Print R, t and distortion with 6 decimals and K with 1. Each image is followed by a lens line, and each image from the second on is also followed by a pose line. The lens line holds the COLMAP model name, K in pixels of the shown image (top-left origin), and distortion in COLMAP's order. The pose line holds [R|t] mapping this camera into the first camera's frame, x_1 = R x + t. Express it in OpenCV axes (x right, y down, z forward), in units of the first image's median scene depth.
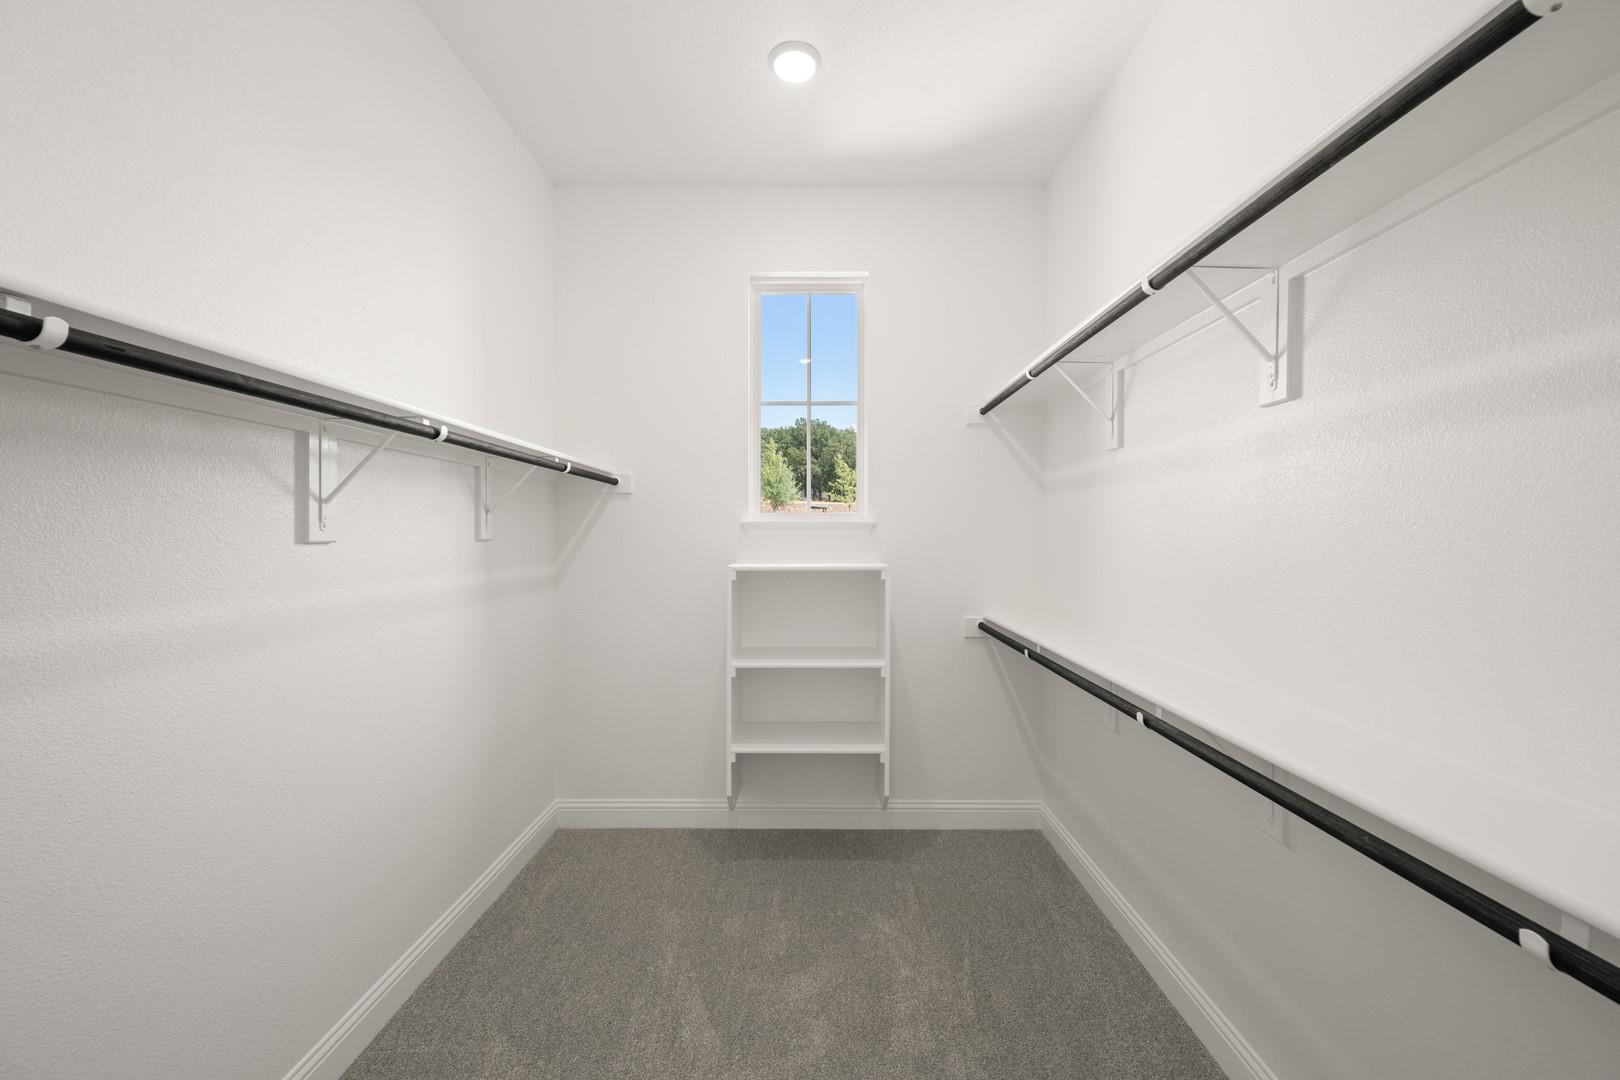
lens RADIAL K [[634.6, 0, 810.0], [0, 634.6, 540.0], [0, 0, 1]] dist [0.002372, 0.000085]
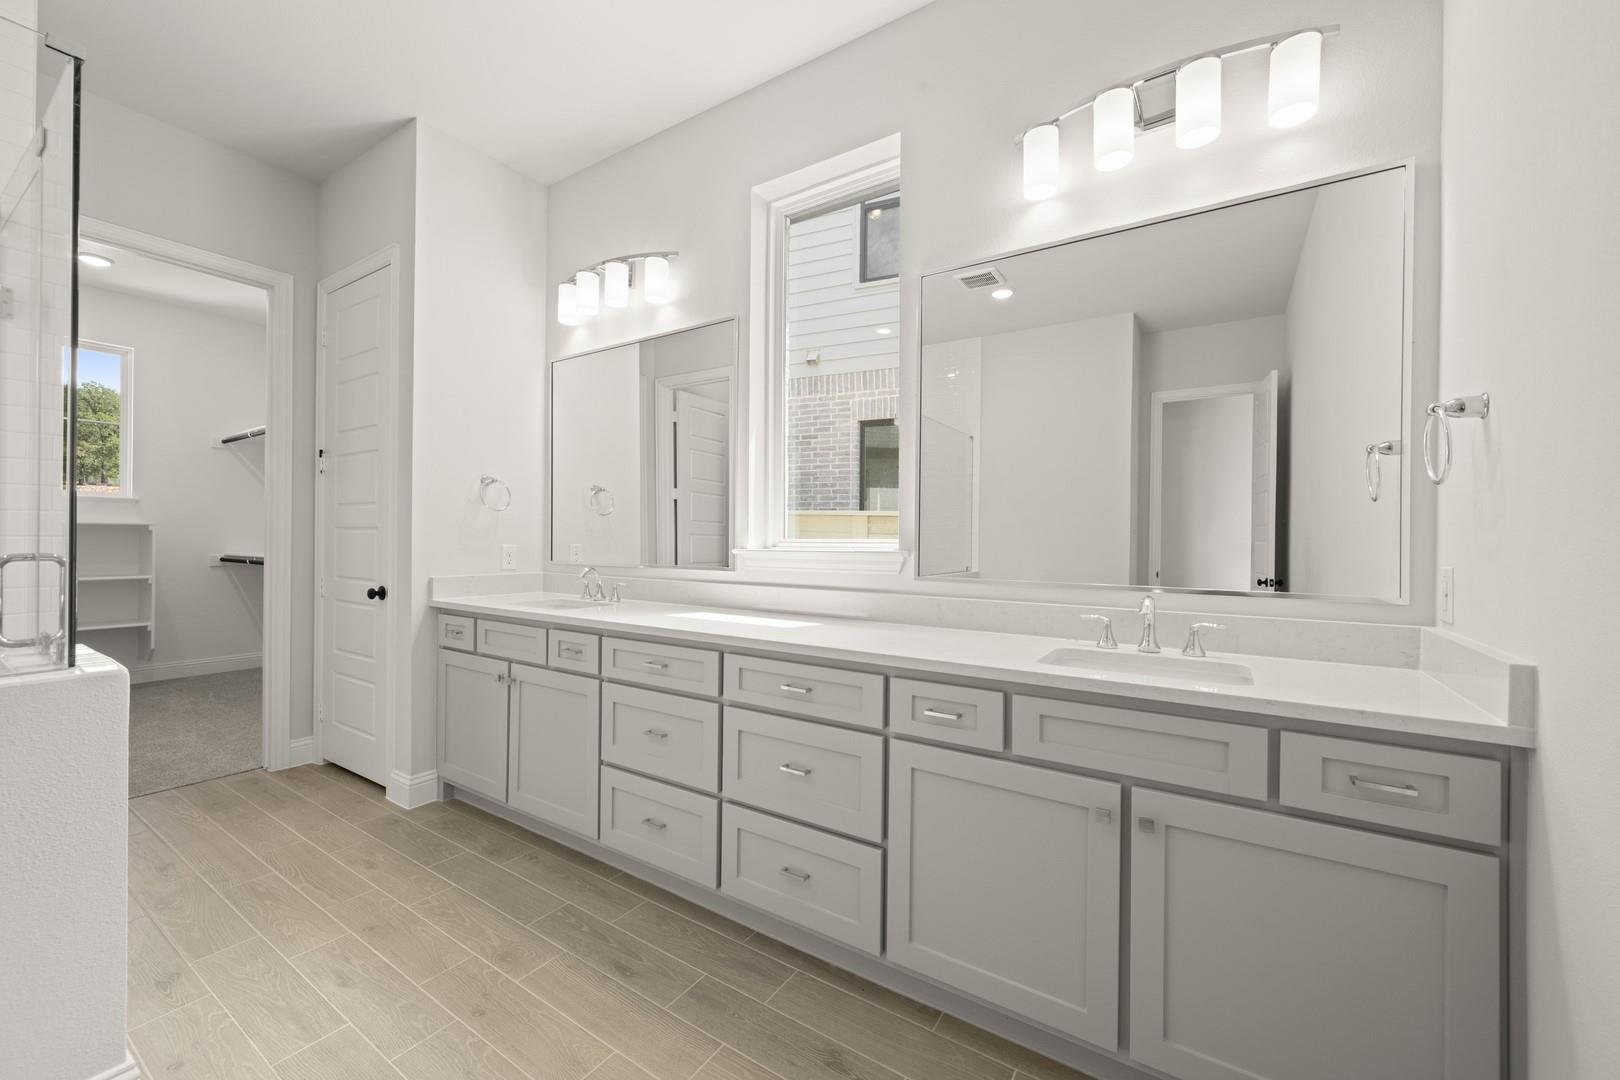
lens RADIAL K [[634.6, 0, 810.0], [0, 634.6, 540.0], [0, 0, 1]] dist [0.002372, 0.000085]
pose [[0.542951, -0.001446, 0.839763, -0.362382], [0.001122, 0.999999, 0.000996, 0.084462], [-0.839763, 0.000401, 0.542952, -1.464108]]
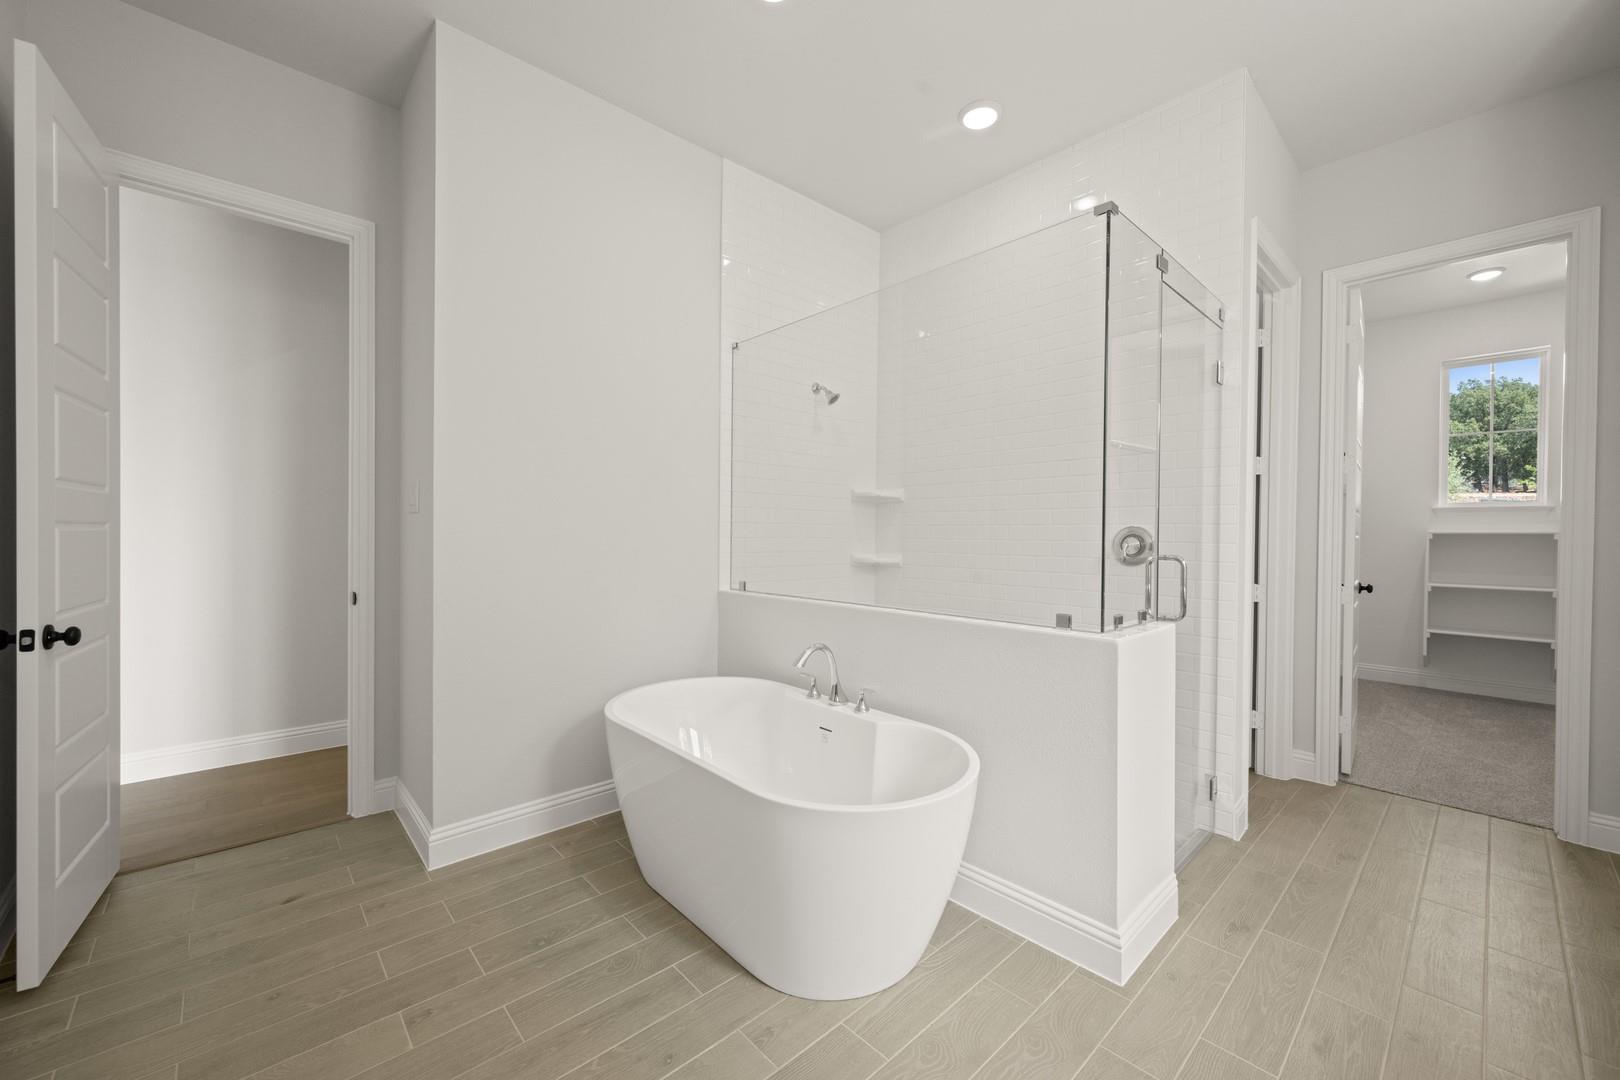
lens RADIAL K [[634.6, 0, 810.0], [0, 634.6, 540.0], [0, 0, 1]] dist [0.002372, 0.000085]
pose [[0.686477, 0.009795, -0.727085, -0.011994], [-0.013992, 0.999902, 0.000259, 0.084285], [0.727017, 0.009996, 0.686547, -1.447680]]
